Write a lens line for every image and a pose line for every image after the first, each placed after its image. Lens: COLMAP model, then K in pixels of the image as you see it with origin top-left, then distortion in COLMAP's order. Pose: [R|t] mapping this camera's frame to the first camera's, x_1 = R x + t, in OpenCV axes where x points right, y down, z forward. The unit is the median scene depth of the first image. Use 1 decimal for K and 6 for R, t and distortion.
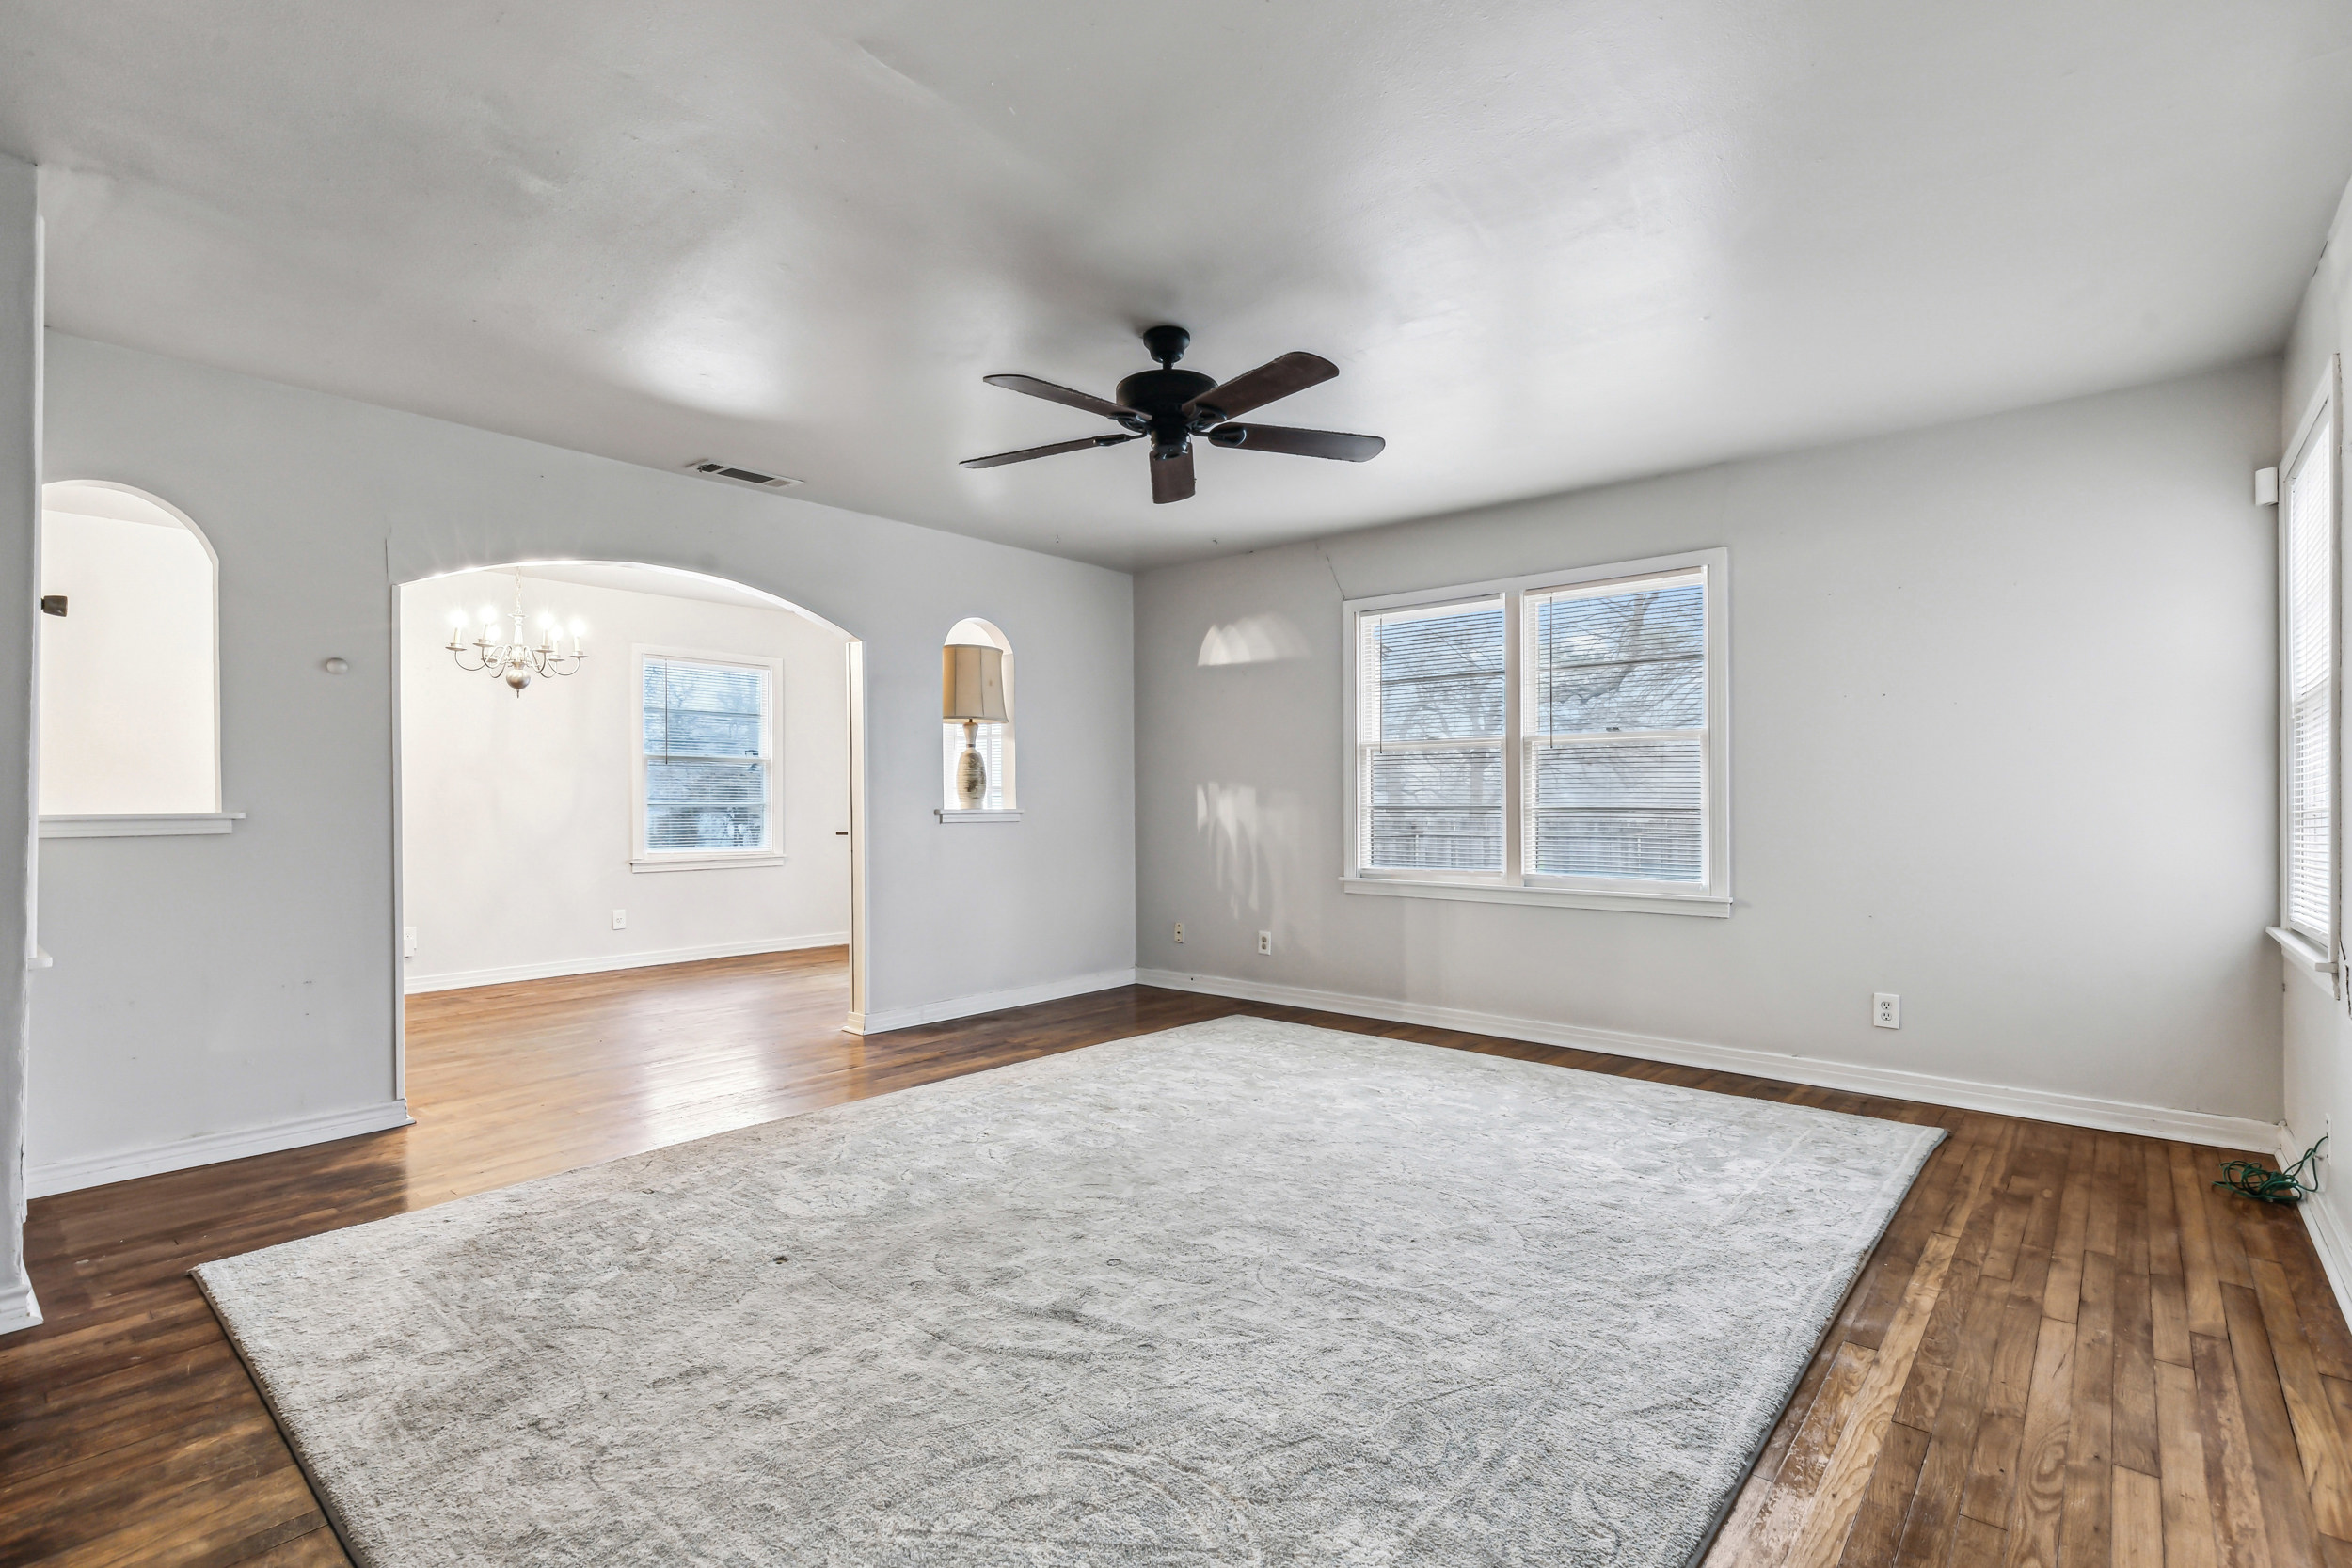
lens RADIAL K [[1084.0, 0, 1217.3], [0, 1084.0, 756.9], [0, 0, 1]] dist [0.003879, 0.000092]
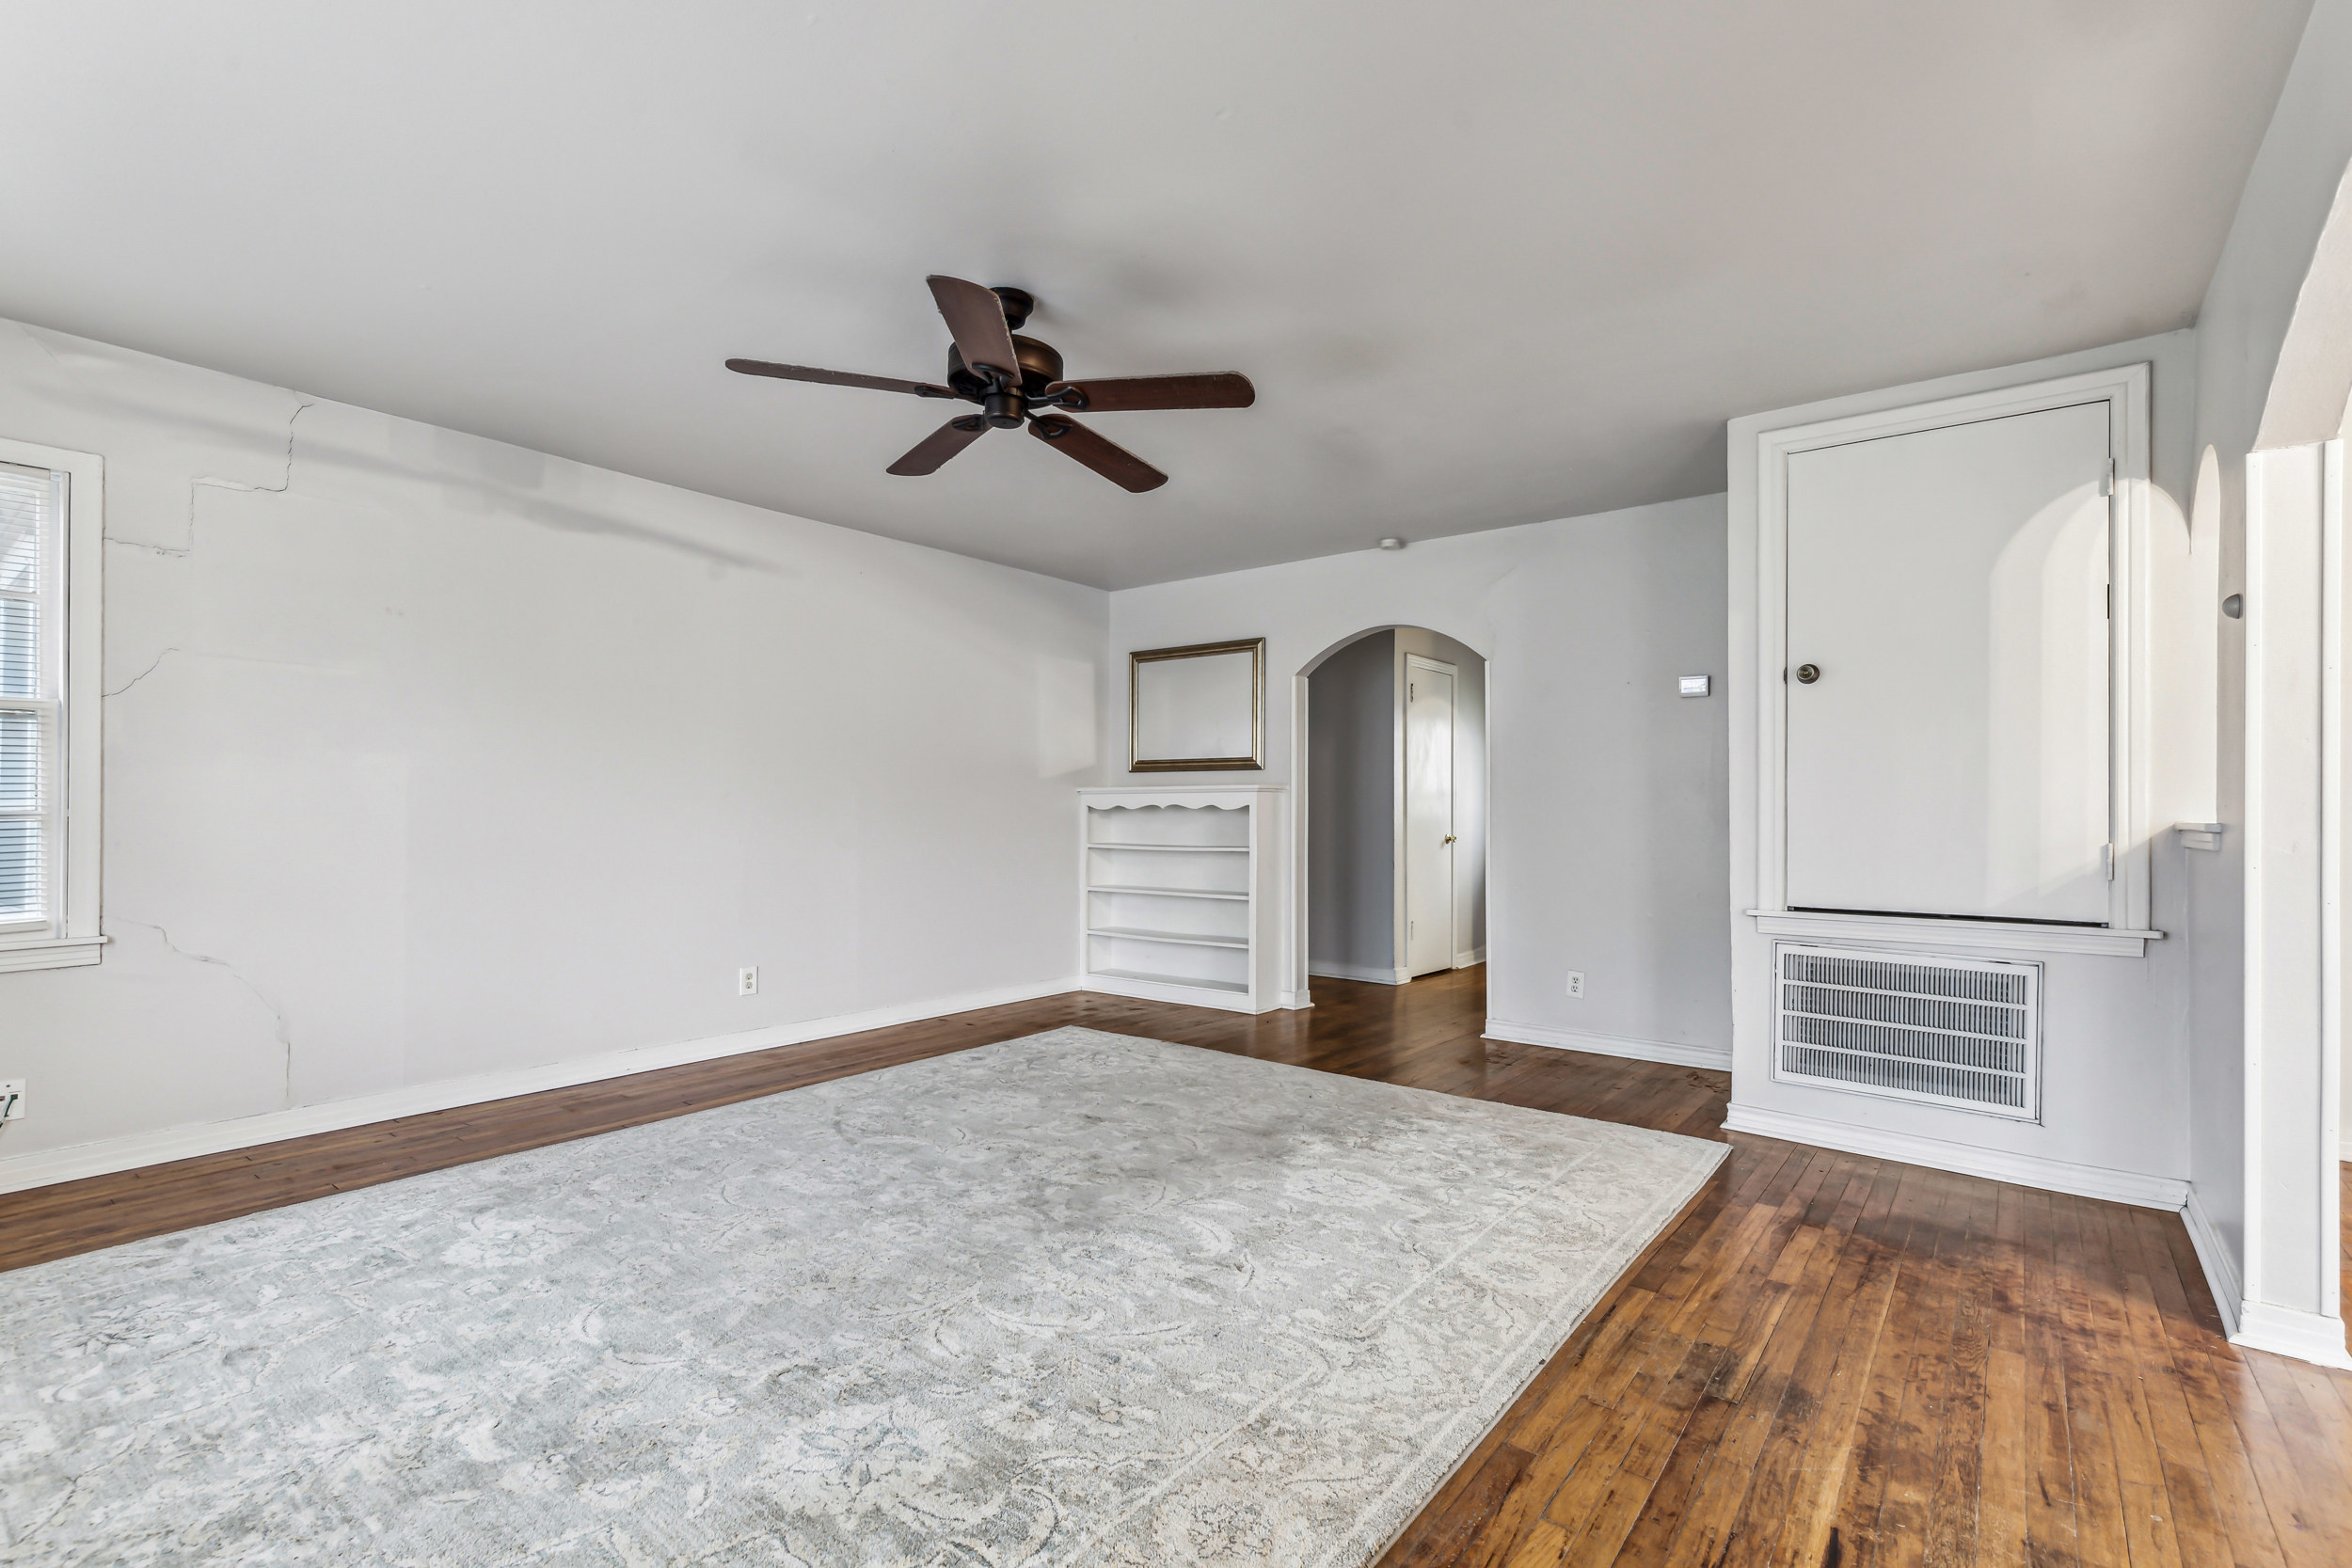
lens RADIAL K [[1064.7, 0, 1189.2], [0, 1064.7, 794.3], [0, 0, 1]] dist [0.009866, -0.000282]
pose [[-0.999703, -0.002577, -0.024218, -0.113490], [-0.001213, 0.998419, -0.056190, 0.051509], [0.024325, -0.056144, -0.998126, 1.231672]]
